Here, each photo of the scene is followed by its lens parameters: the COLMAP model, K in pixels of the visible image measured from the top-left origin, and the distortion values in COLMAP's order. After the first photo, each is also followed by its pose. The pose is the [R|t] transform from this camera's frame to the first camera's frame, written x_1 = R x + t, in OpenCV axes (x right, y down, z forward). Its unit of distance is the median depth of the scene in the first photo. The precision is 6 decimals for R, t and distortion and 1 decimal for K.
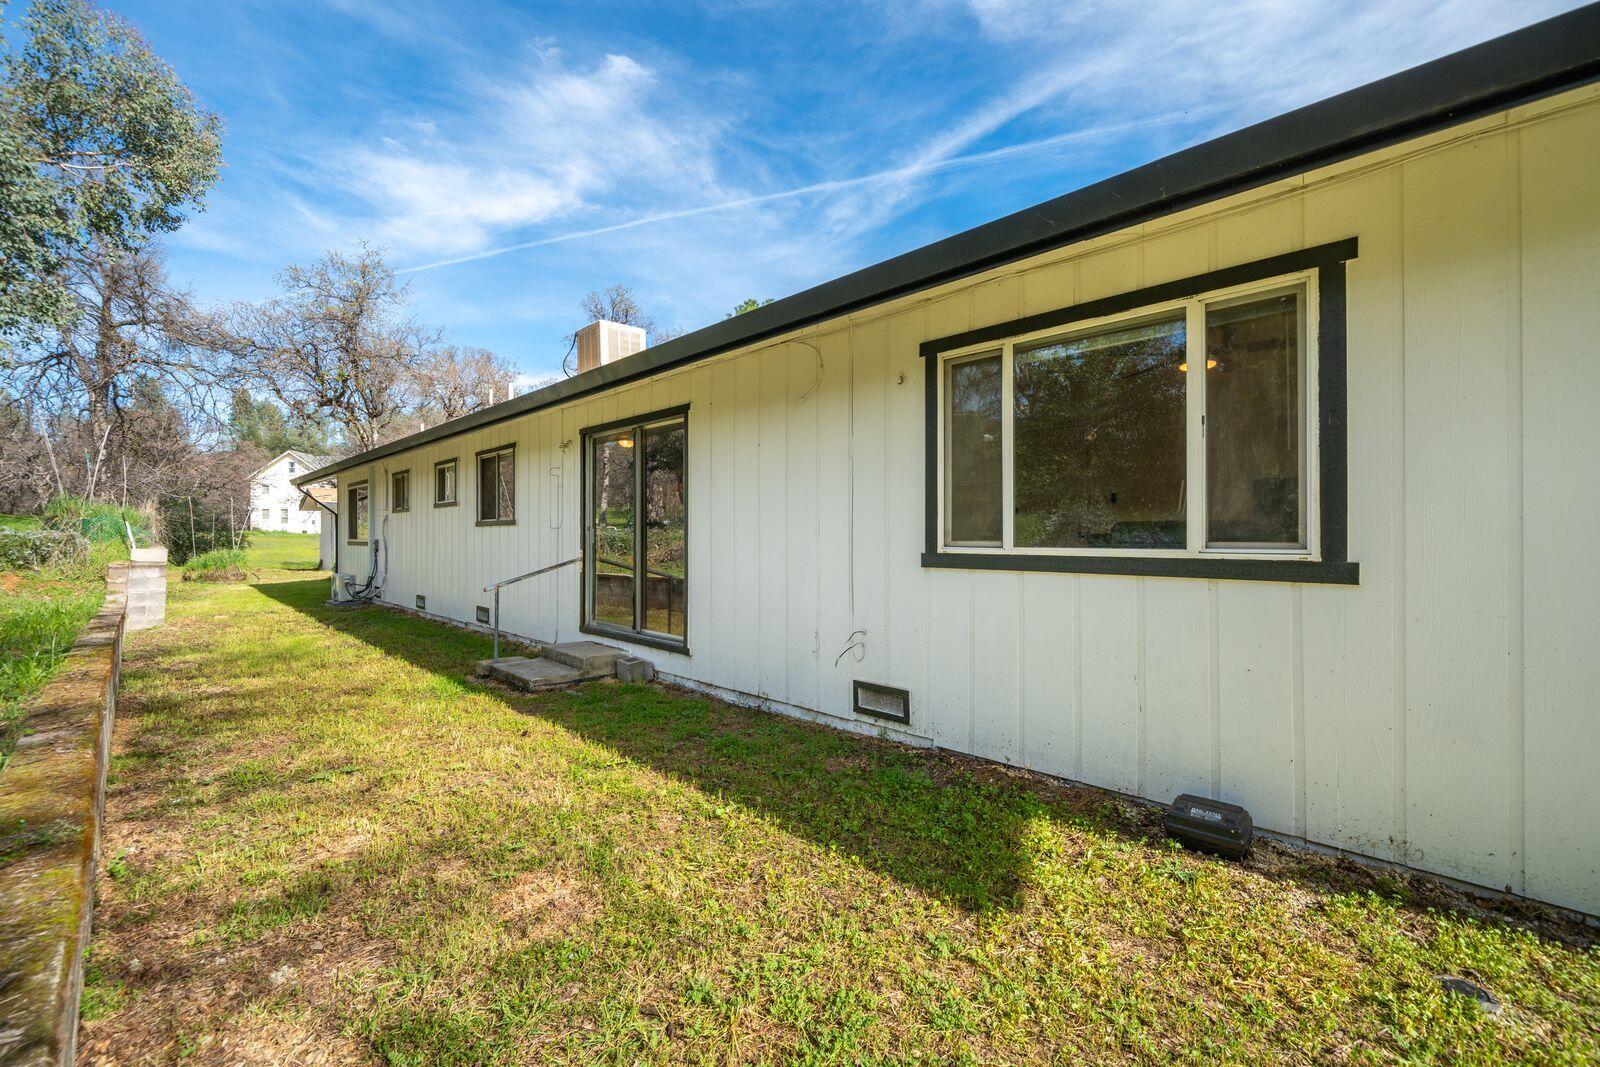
lens RADIAL K [[653.1, 0, 827.7], [0, 653.1, 530.3], [0, 0, 1]] dist [-0.002511, -0.000158]
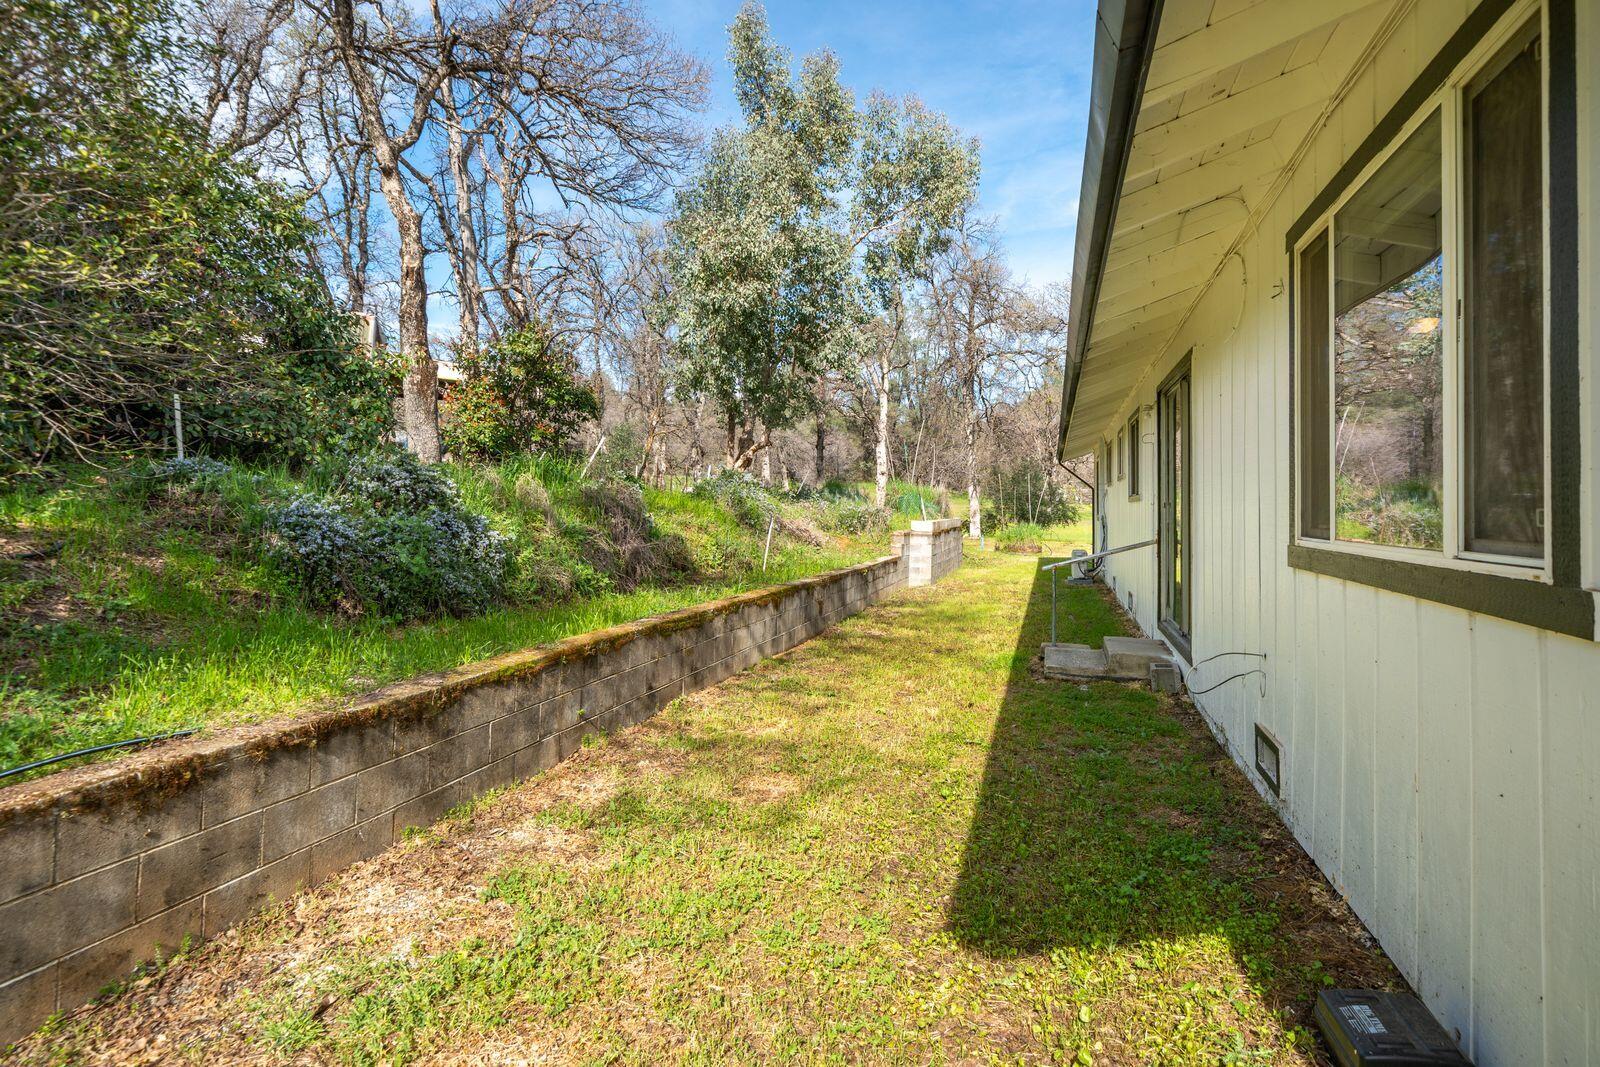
lens RADIAL K [[861.0, 0, 801.8], [0, 861.0, 496.3], [0, 0, 1]] dist [-0.000395, 0.000135]
pose [[0.456777, -0.008634, -0.889539, 0.937898], [0.001412, 0.999959, -0.008981, -0.011051], [0.889580, 0.002847, 0.456771, 0.207308]]
